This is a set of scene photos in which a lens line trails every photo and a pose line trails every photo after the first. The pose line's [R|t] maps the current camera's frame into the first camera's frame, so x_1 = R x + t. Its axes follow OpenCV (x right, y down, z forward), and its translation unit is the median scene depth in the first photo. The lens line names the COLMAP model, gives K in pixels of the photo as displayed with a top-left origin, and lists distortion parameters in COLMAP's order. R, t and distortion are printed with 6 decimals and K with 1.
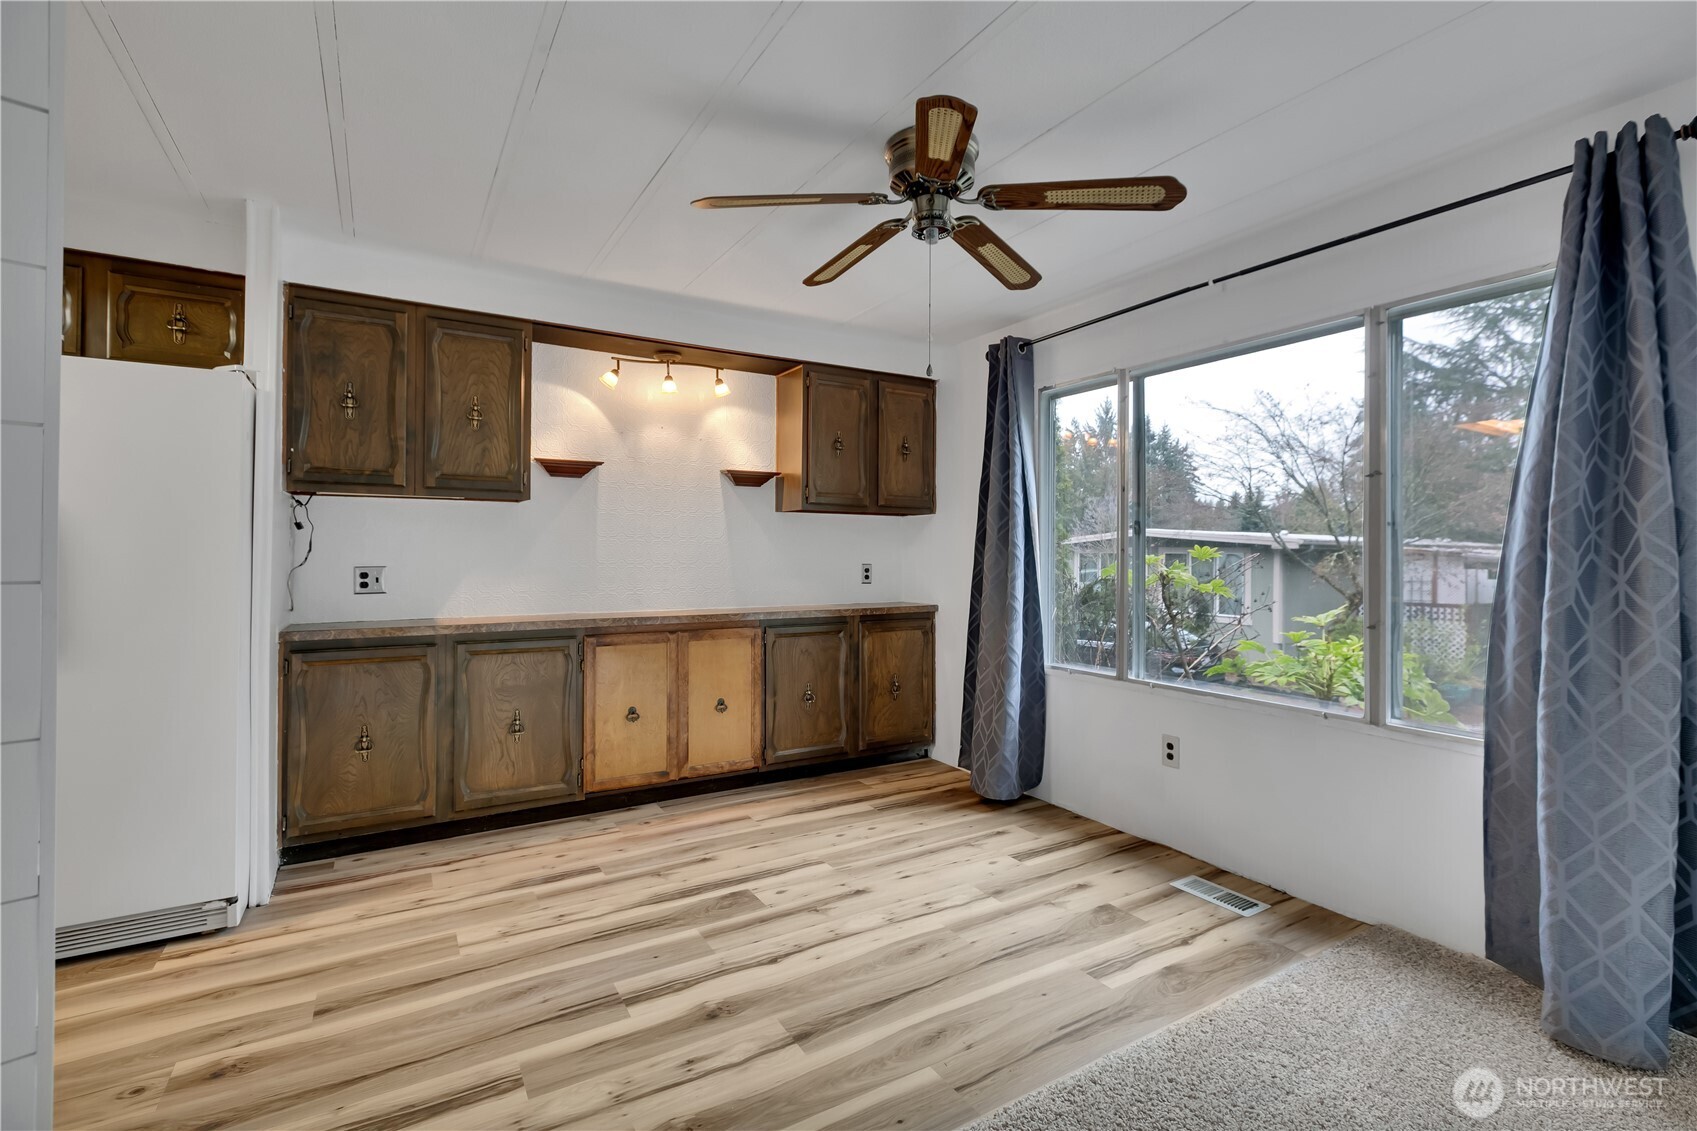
lens RADIAL K [[770.1, 0, 860.8], [0, 770.1, 539.5], [0, 0, 1]] dist [0.000435, 0.000204]
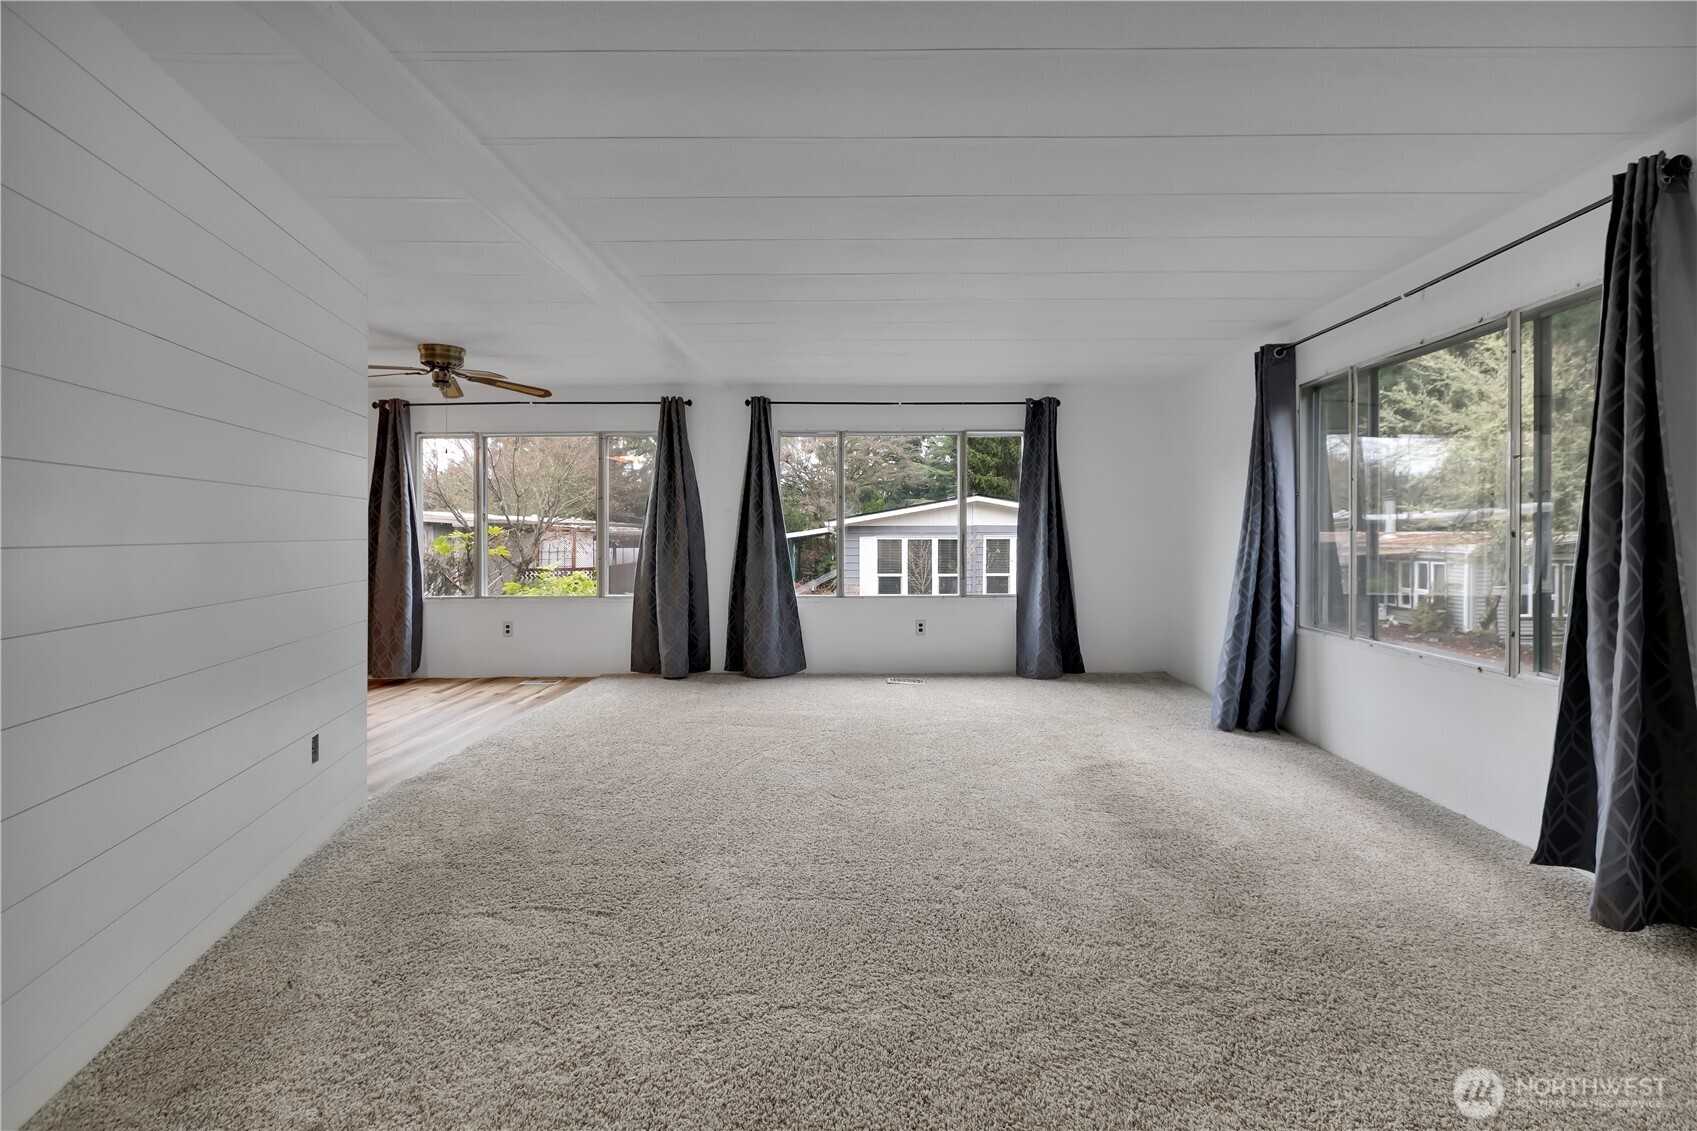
lens RADIAL K [[792.9, 0, 882.7], [0, 792.9, 530.6], [0, 0, 1]] dist [-0.001293, 0.000661]
pose [[0.516745, -0.010888, 0.856070, -0.711163], [-0.004754, 0.999867, 0.015587, -0.015339], [-0.856126, -0.012124, 0.516625, -0.747138]]
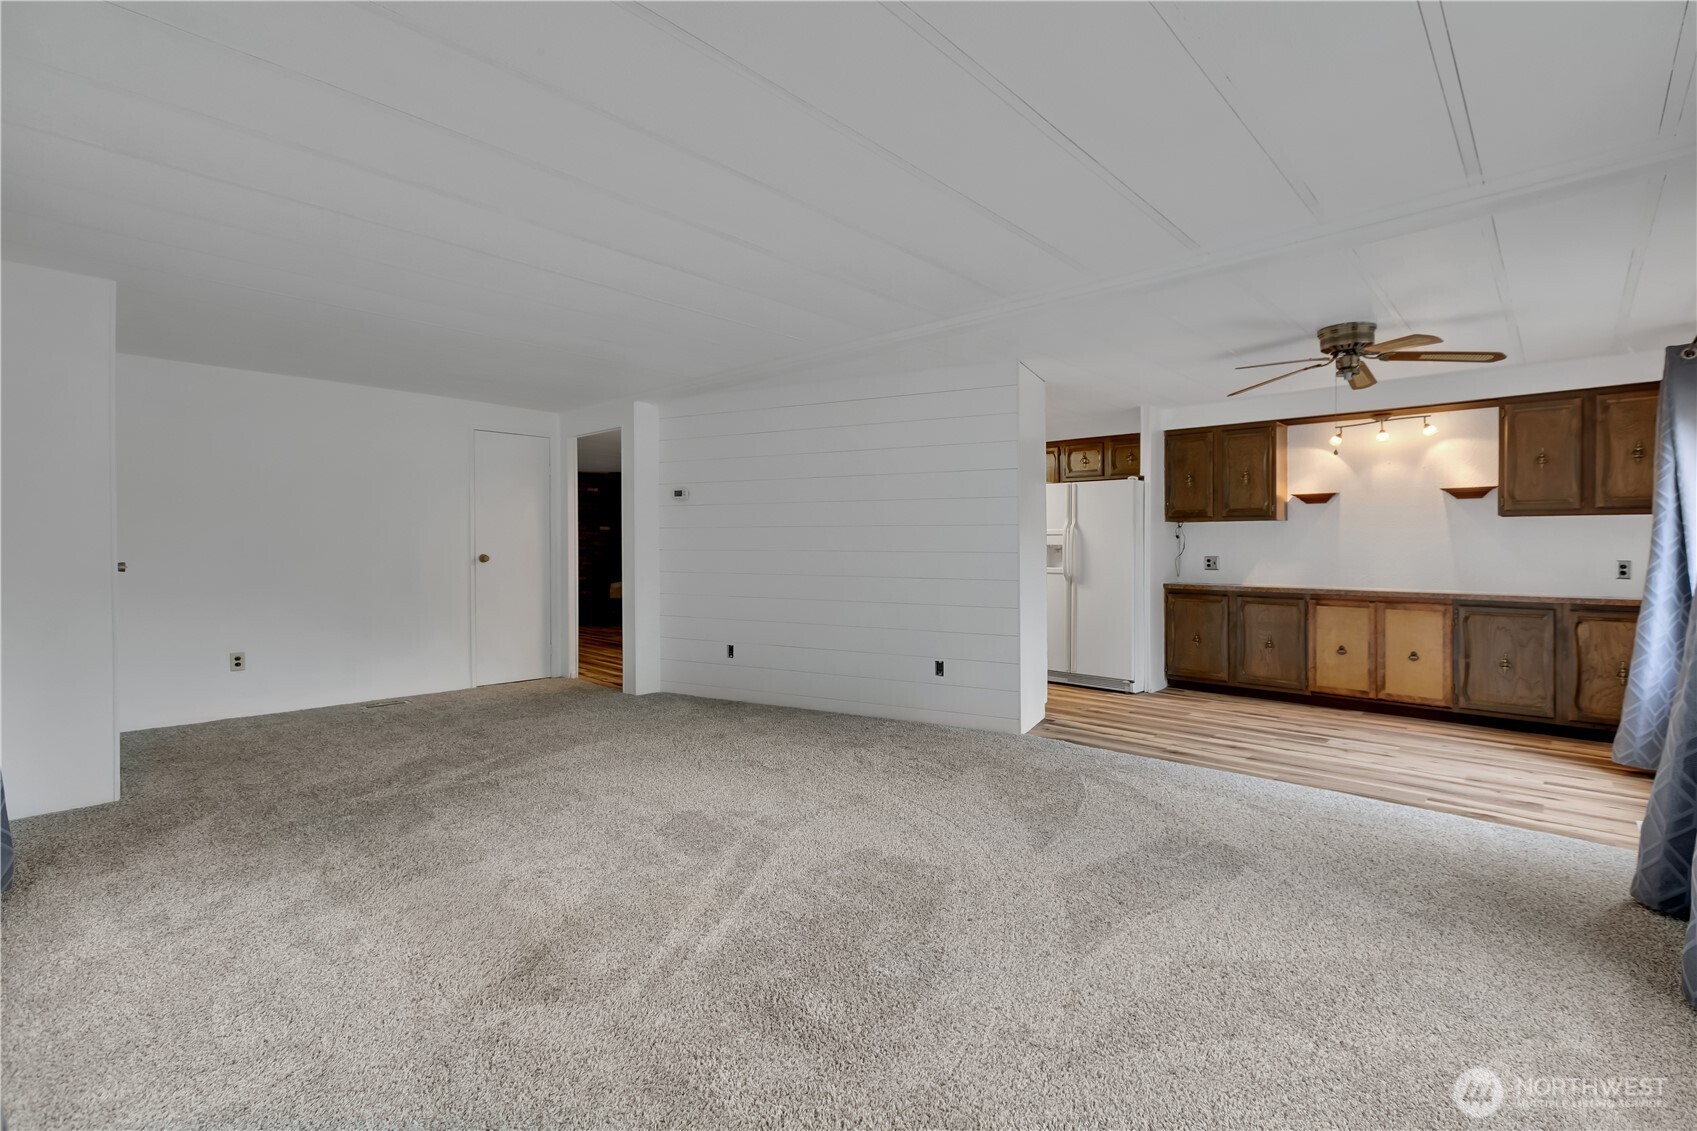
lens RADIAL K [[770.1, 0, 860.8], [0, 770.1, 539.5], [0, 0, 1]] dist [0.000435, 0.000204]
pose [[0.273389, -0.013170, -0.961813, 0.910091], [0.013497, 0.999860, -0.009855, -0.001363], [0.961809, -0.010287, 0.273529, -0.373327]]
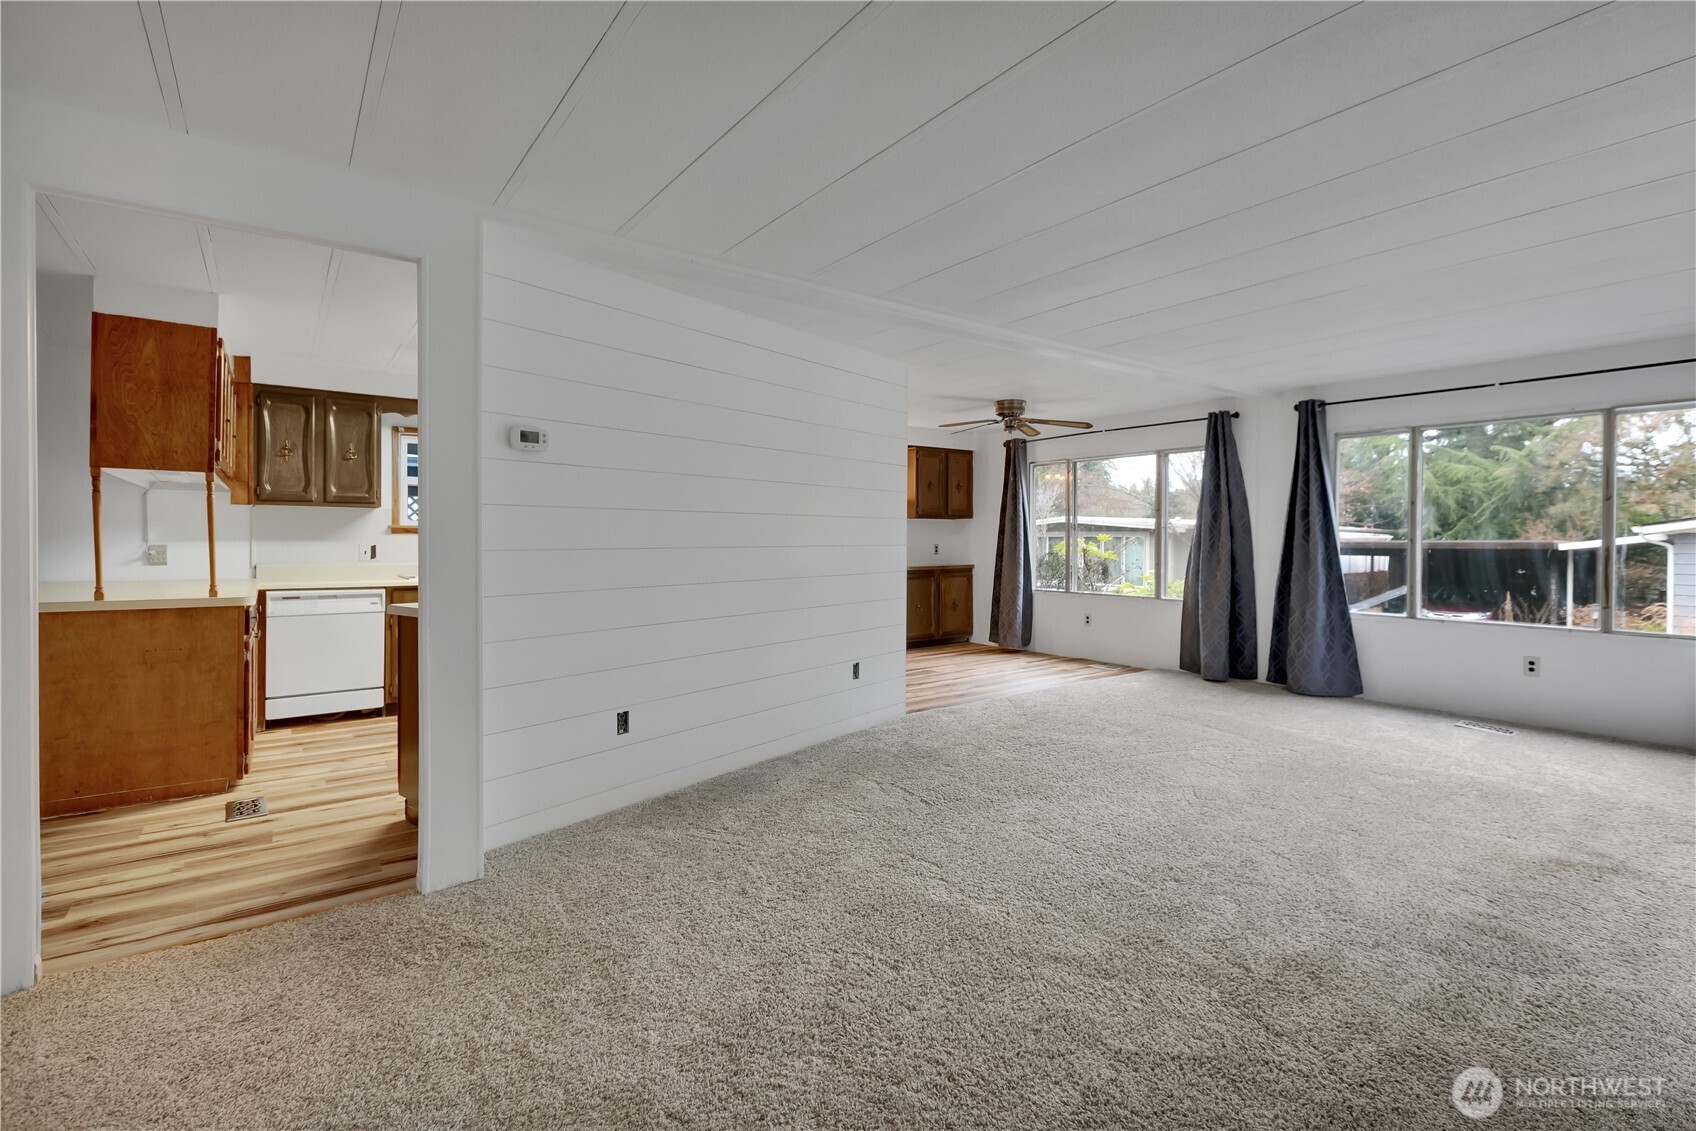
lens RADIAL K [[777.7, 0, 867.1], [0, 777.7, 534.5], [0, 0, 1]] dist [-0.001208, 0.000064]
pose [[0.994279, -0.005605, 0.106663, -0.455269], [0.004043, 0.999881, 0.014857, -0.027455], [-0.106734, -0.014341, 0.994184, -1.127009]]
